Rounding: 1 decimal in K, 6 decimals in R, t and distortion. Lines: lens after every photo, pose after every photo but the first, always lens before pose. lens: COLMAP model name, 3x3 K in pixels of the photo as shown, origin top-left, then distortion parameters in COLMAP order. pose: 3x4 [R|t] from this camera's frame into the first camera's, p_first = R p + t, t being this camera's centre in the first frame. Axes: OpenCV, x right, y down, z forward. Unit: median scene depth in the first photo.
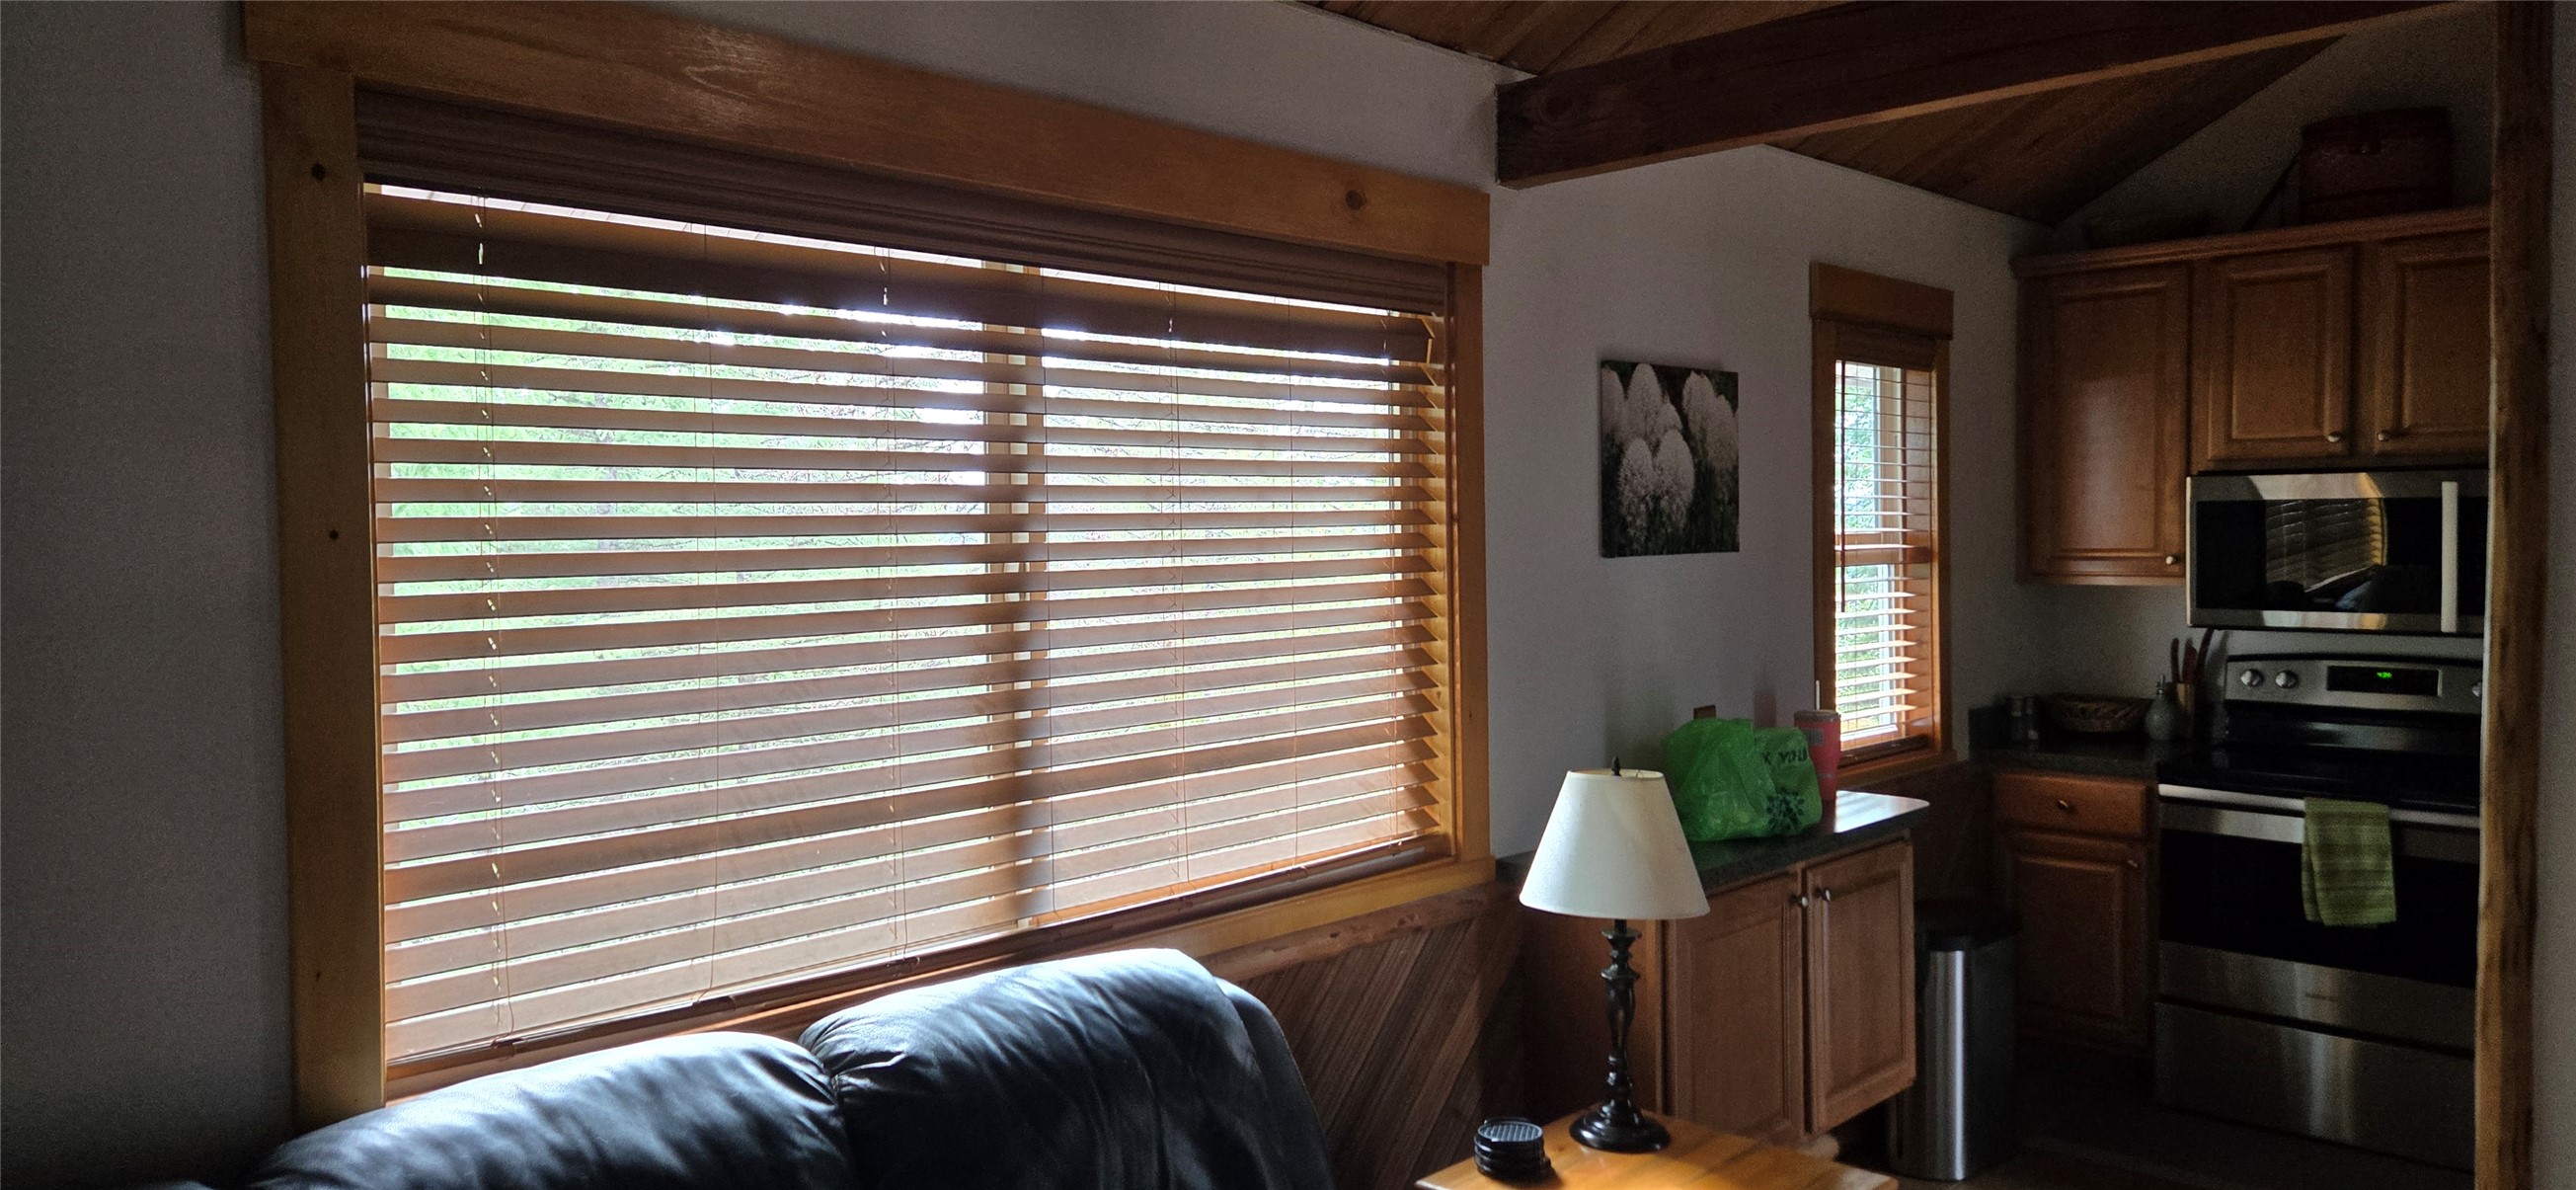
lens RADIAL K [[1648.0, 0, 1281.1], [0, 1648.0, 542.3], [0, 0, 1]] dist [0.074665, -0.056805]
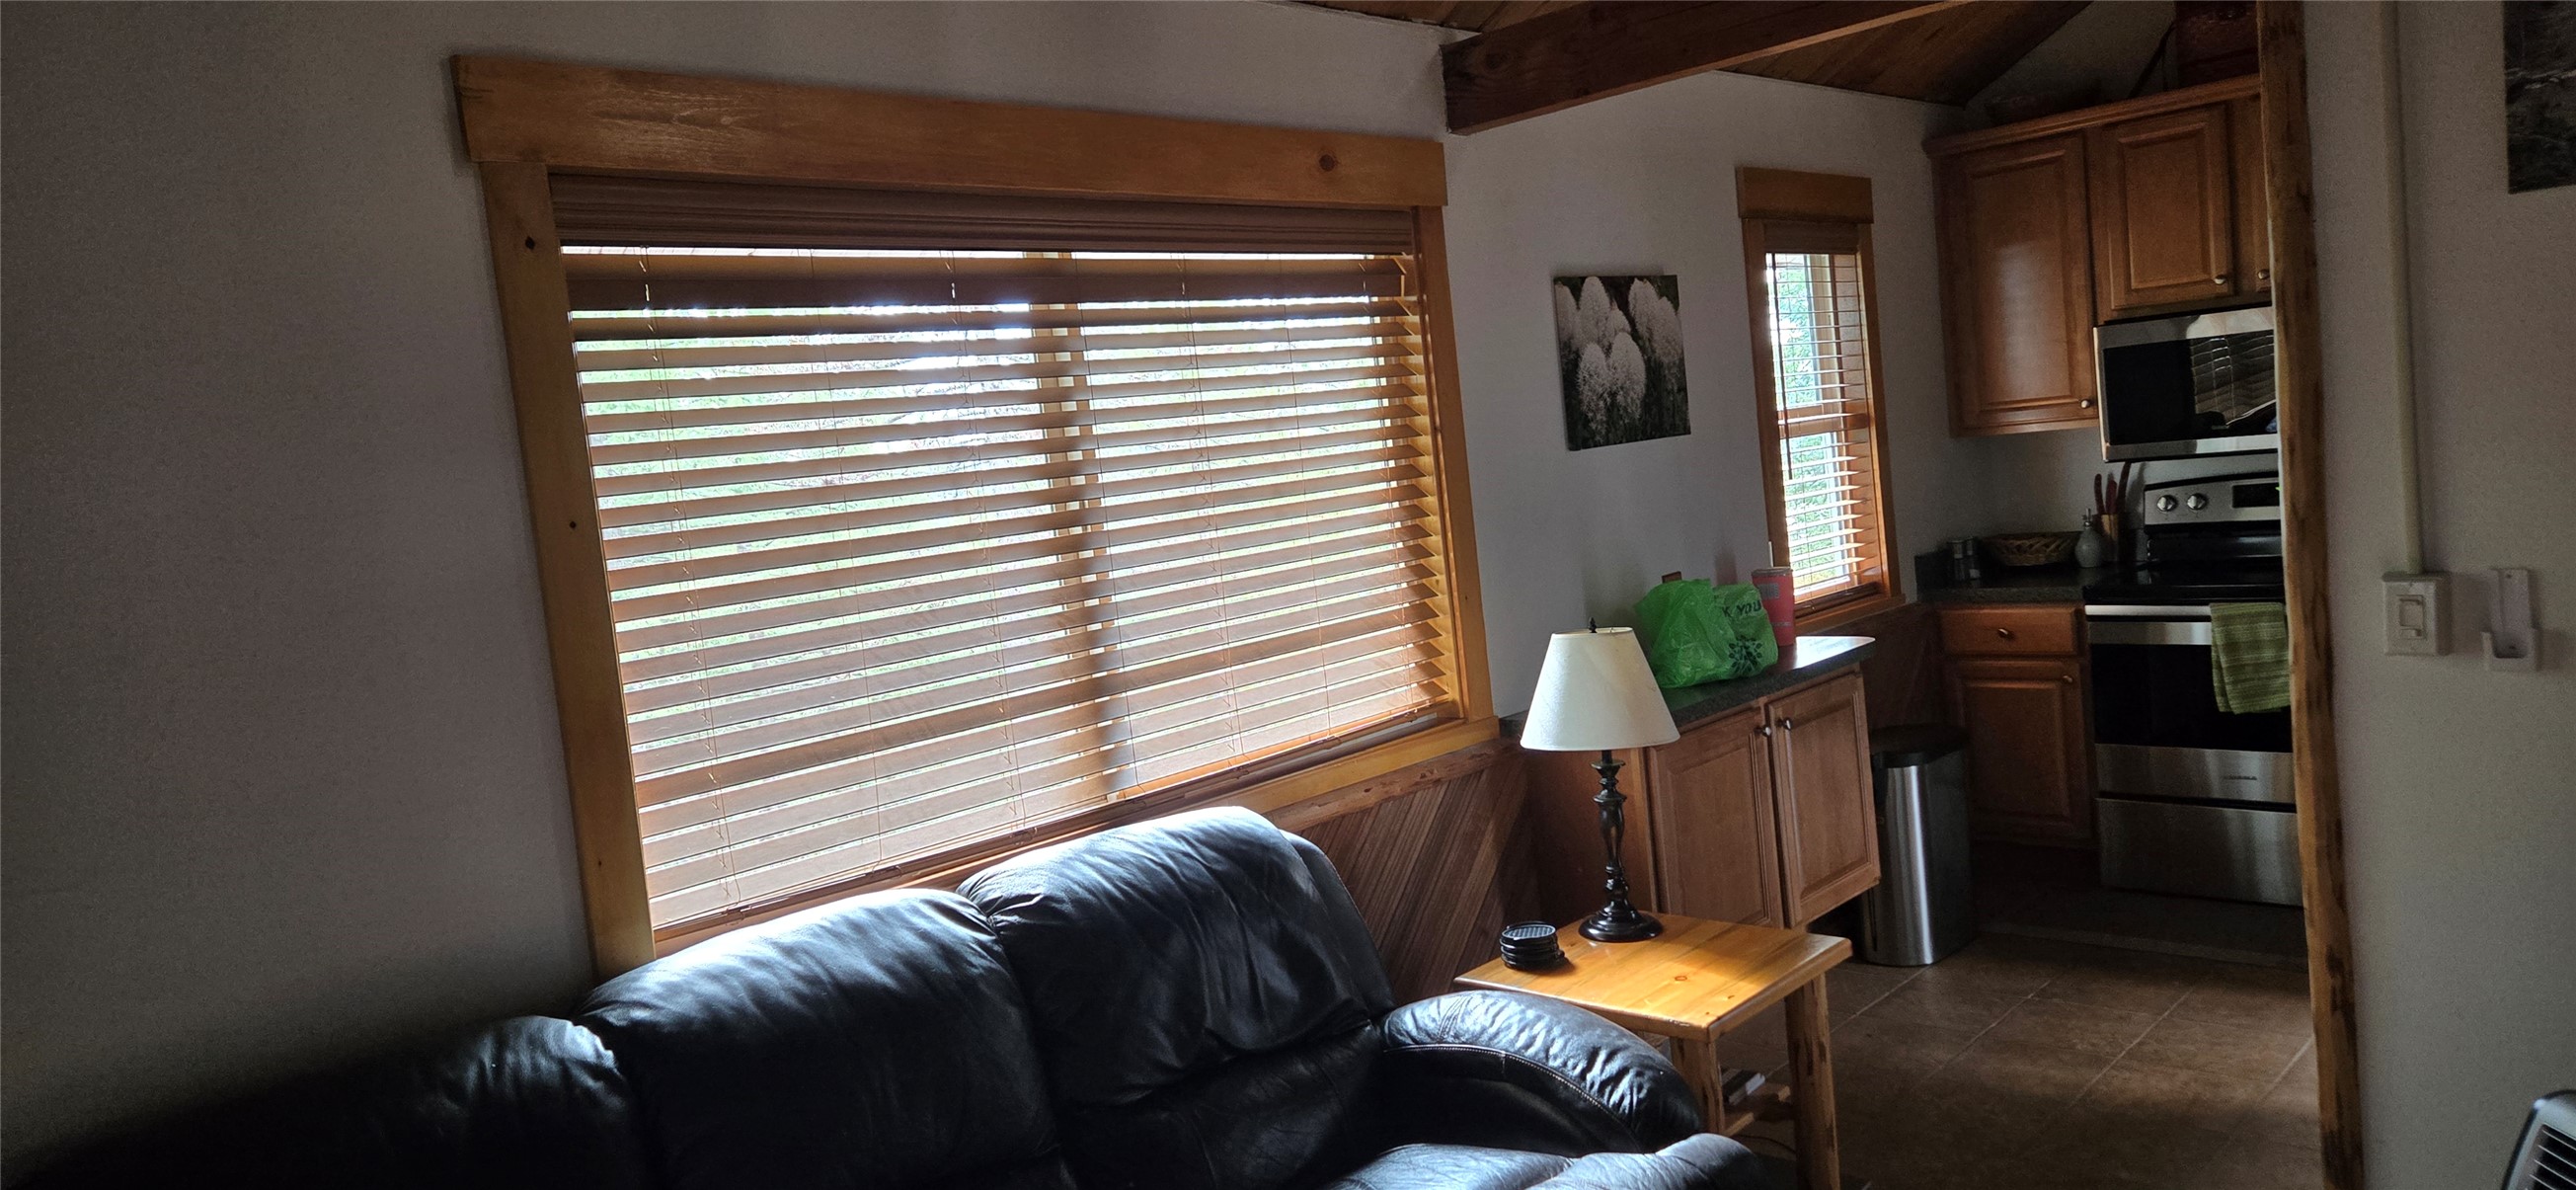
lens RADIAL K [[1648.0, 0, 1281.1], [0, 1648.0, 542.3], [0, 0, 1]] dist [0.074665, -0.056805]
pose [[0.995517, -0.094437, 0.005317, -0.017548], [0.094089, 0.994473, 0.046588, 0.000084], [-0.009687, -0.045879, 0.998900, -0.156139]]
